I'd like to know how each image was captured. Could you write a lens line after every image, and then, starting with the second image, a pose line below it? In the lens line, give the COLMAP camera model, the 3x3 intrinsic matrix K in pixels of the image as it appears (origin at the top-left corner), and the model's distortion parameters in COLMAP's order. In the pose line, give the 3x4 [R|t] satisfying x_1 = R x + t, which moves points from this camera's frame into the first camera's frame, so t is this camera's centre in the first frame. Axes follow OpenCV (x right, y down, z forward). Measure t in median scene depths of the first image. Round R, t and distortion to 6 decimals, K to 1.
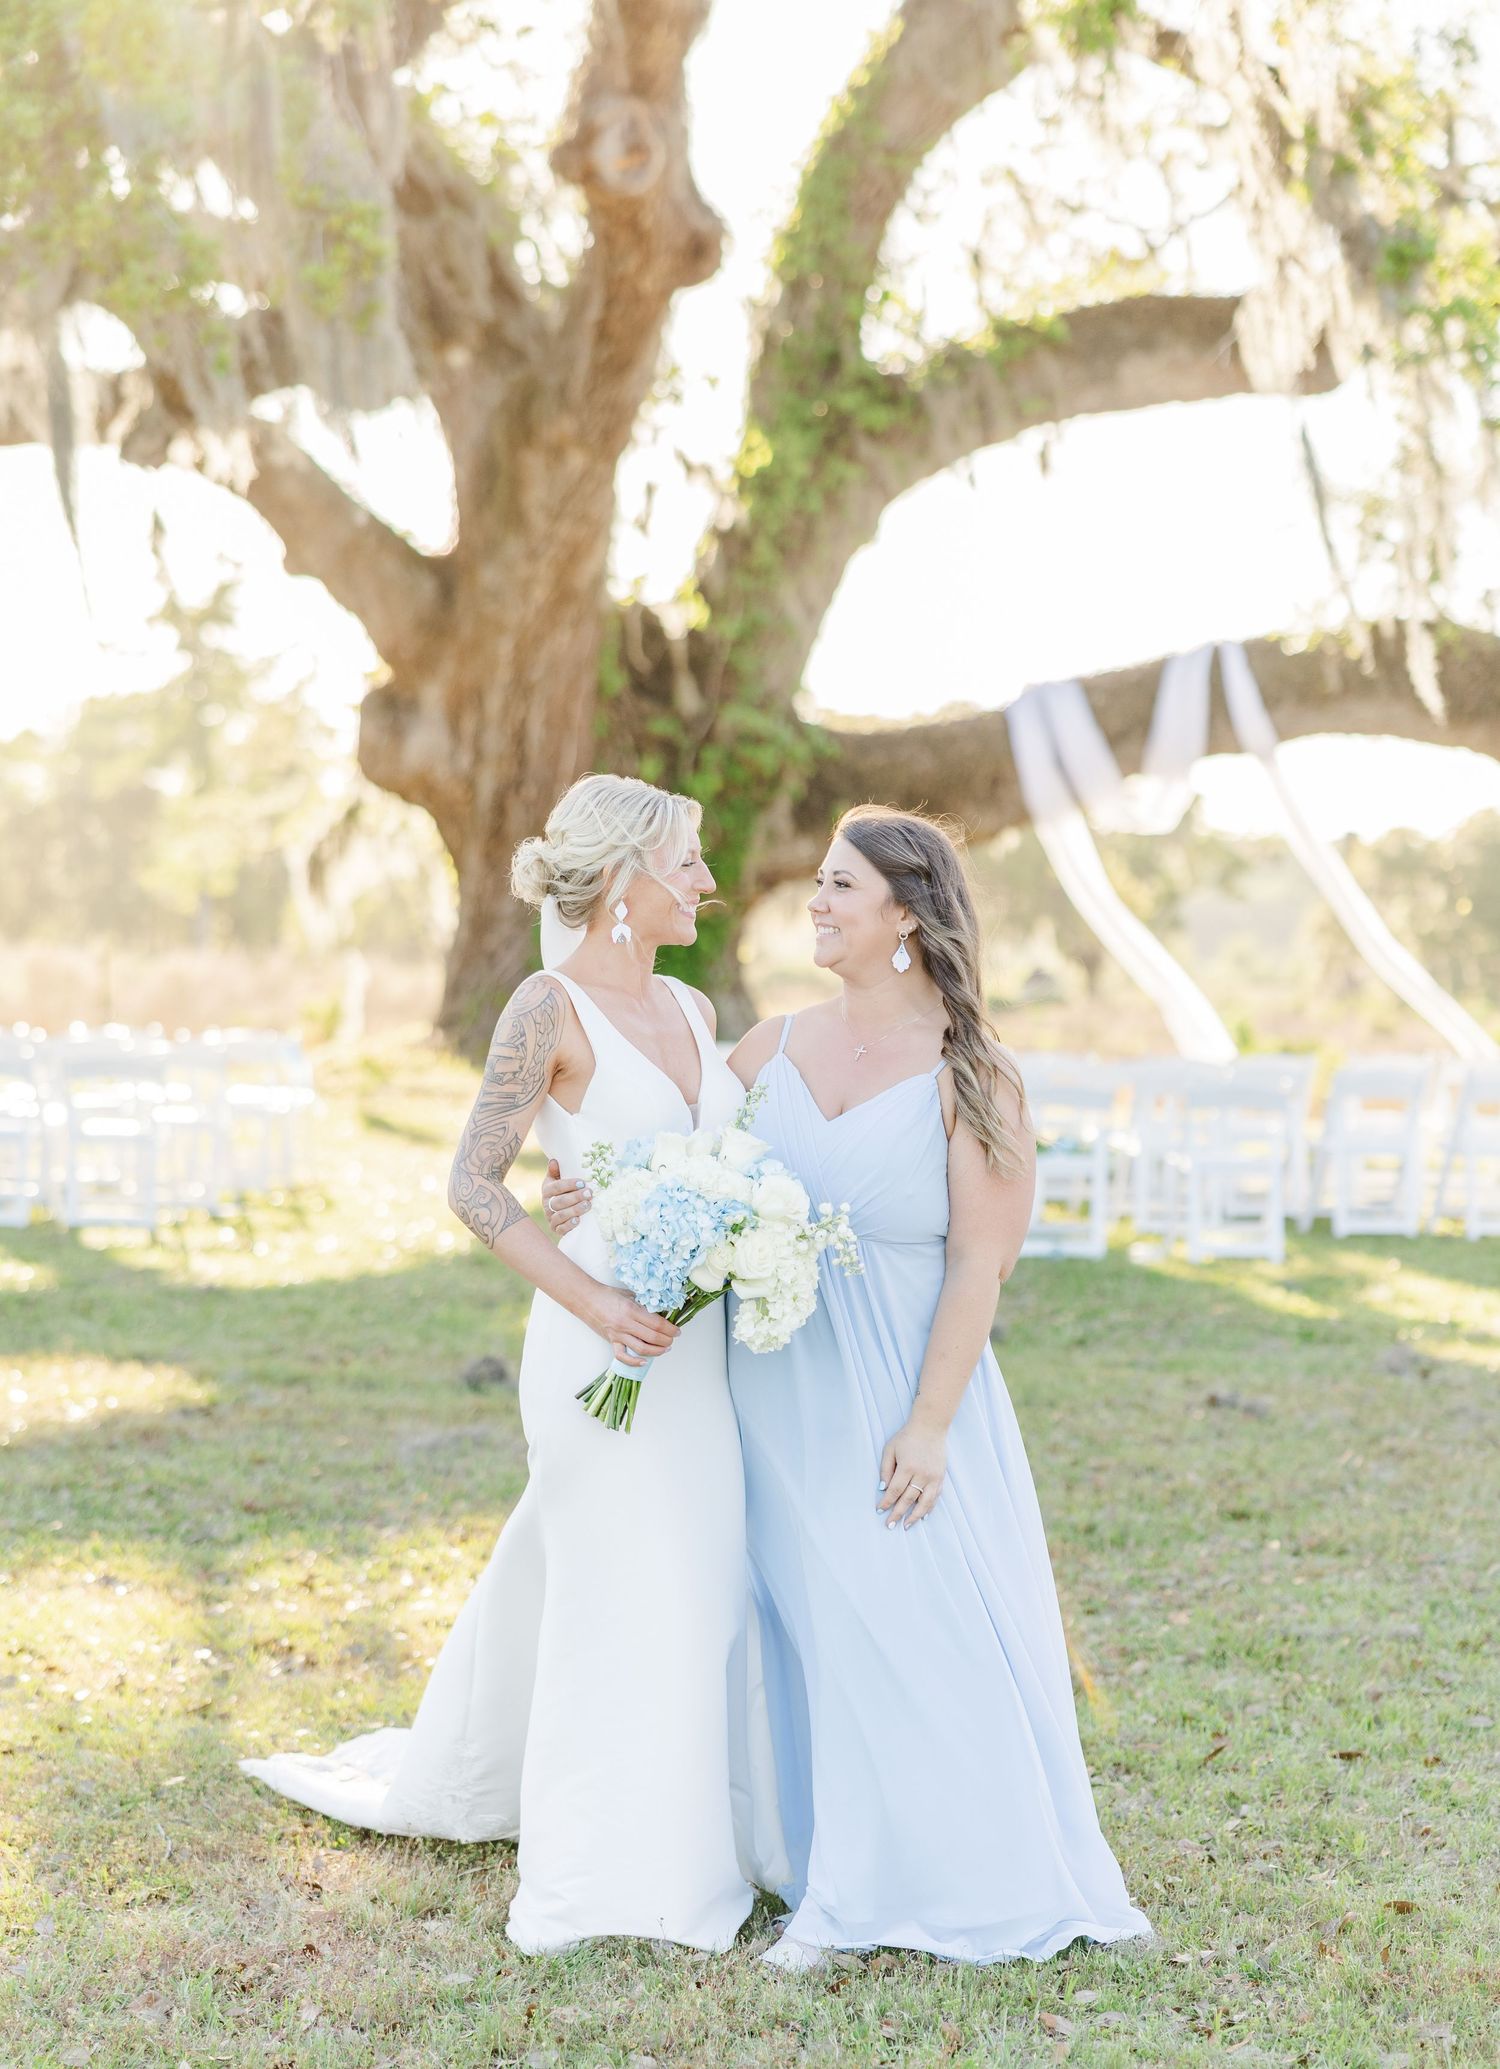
lens RADIAL K [[4360.5, 0, 750.0], [0, 4360.5, 1035.1], [0, 0, 1]] dist [-0.071024, -0.267007]
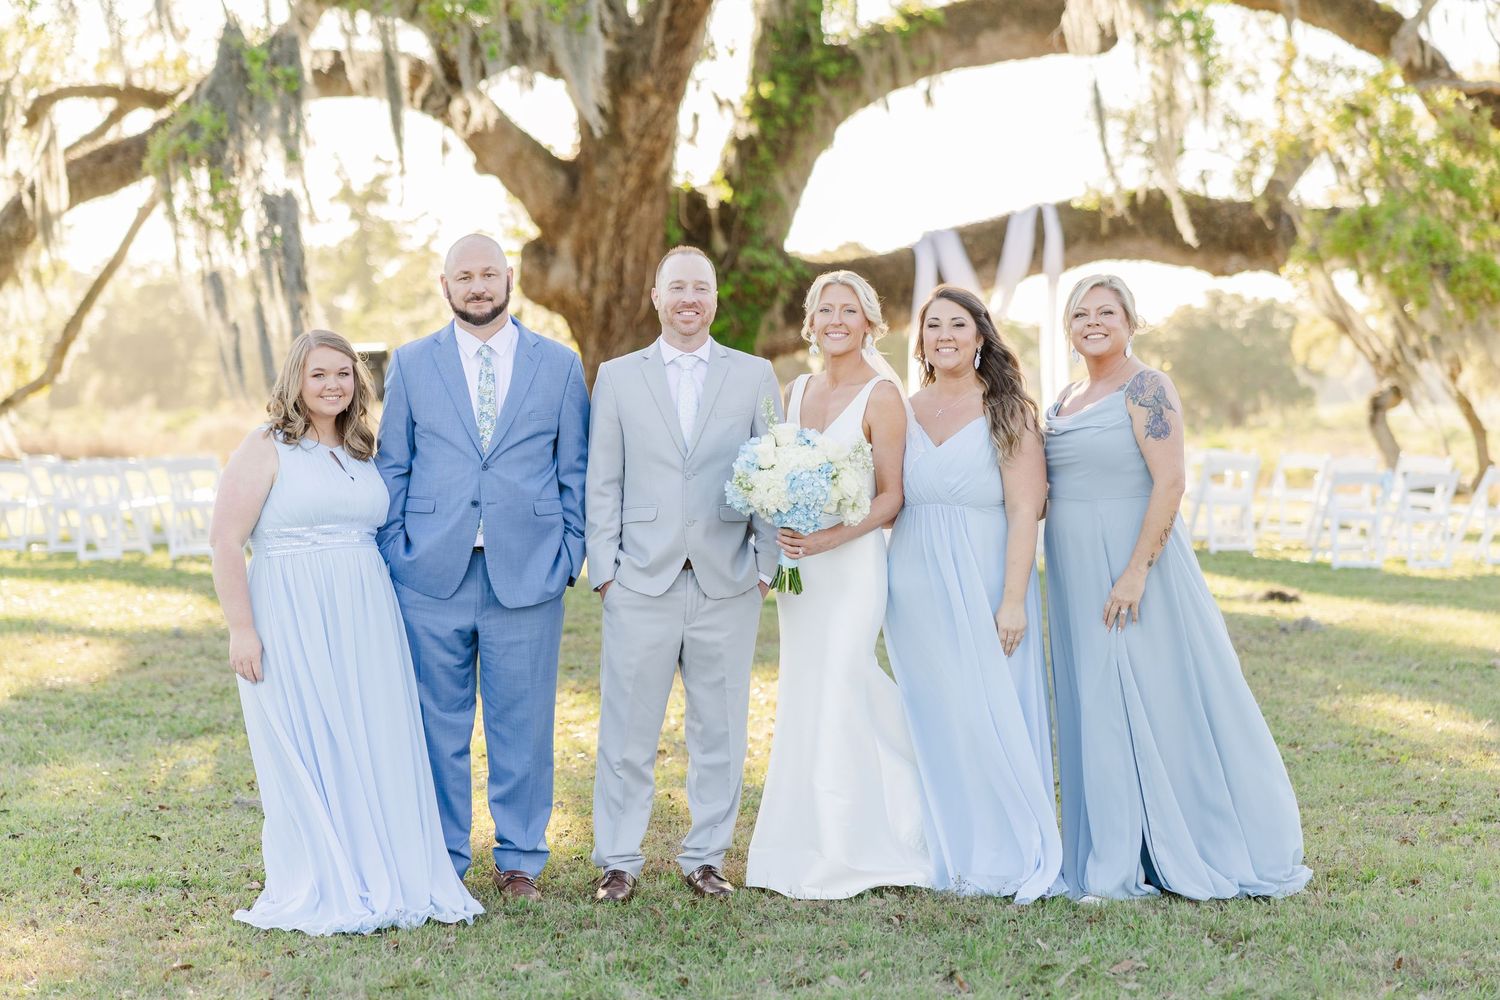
lens RADIAL K [[2827.8, 0, 691.2], [0, 2827.8, 499.4], [0, 0, 1]] dist [-0.067479, -0.702054]
pose [[0.999848, -0.016985, -0.004049, -0.033224], [0.017039, 0.999764, 0.013454, 0.007181], [0.003820, -0.013521, 0.999901, -0.106289]]
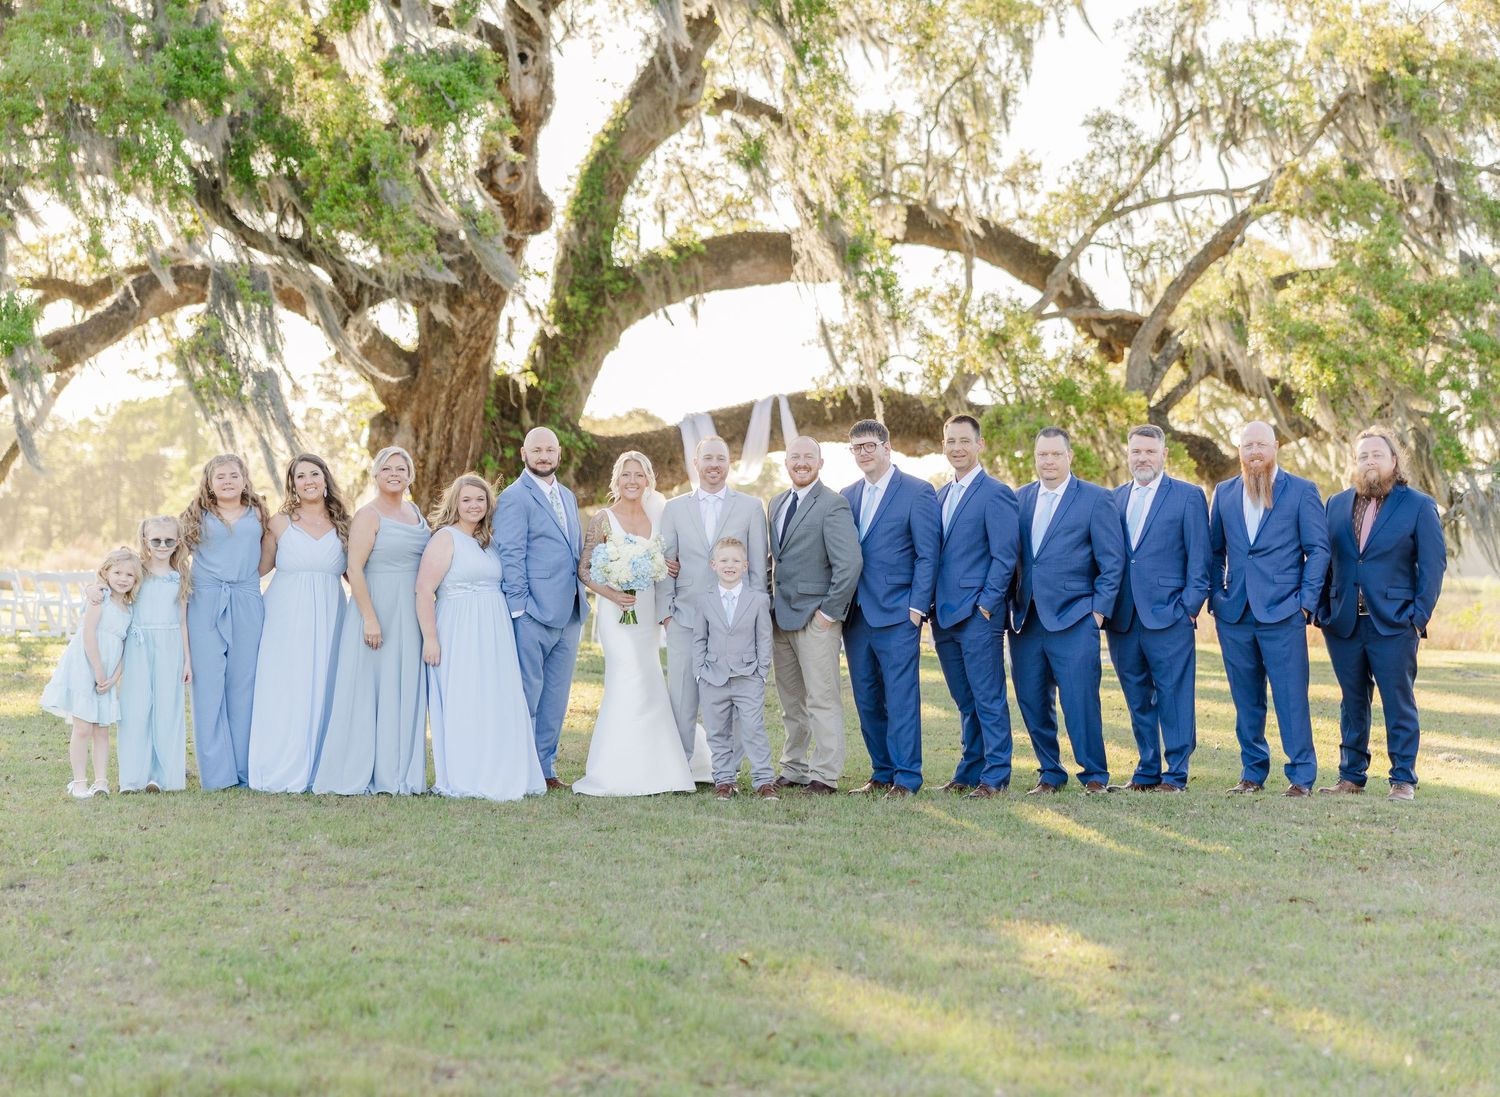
lens RADIAL K [[2818.0, 0, 778.5], [0, 2818.0, 549.3], [0, 0, 1]] dist [-0.011707, -0.118127]
pose [[0.994877, 0.005222, 0.100954, -0.045653], [-0.002776, 0.999700, -0.024355, 0.027291], [-0.101051, 0.023950, 0.994593, -0.553143]]
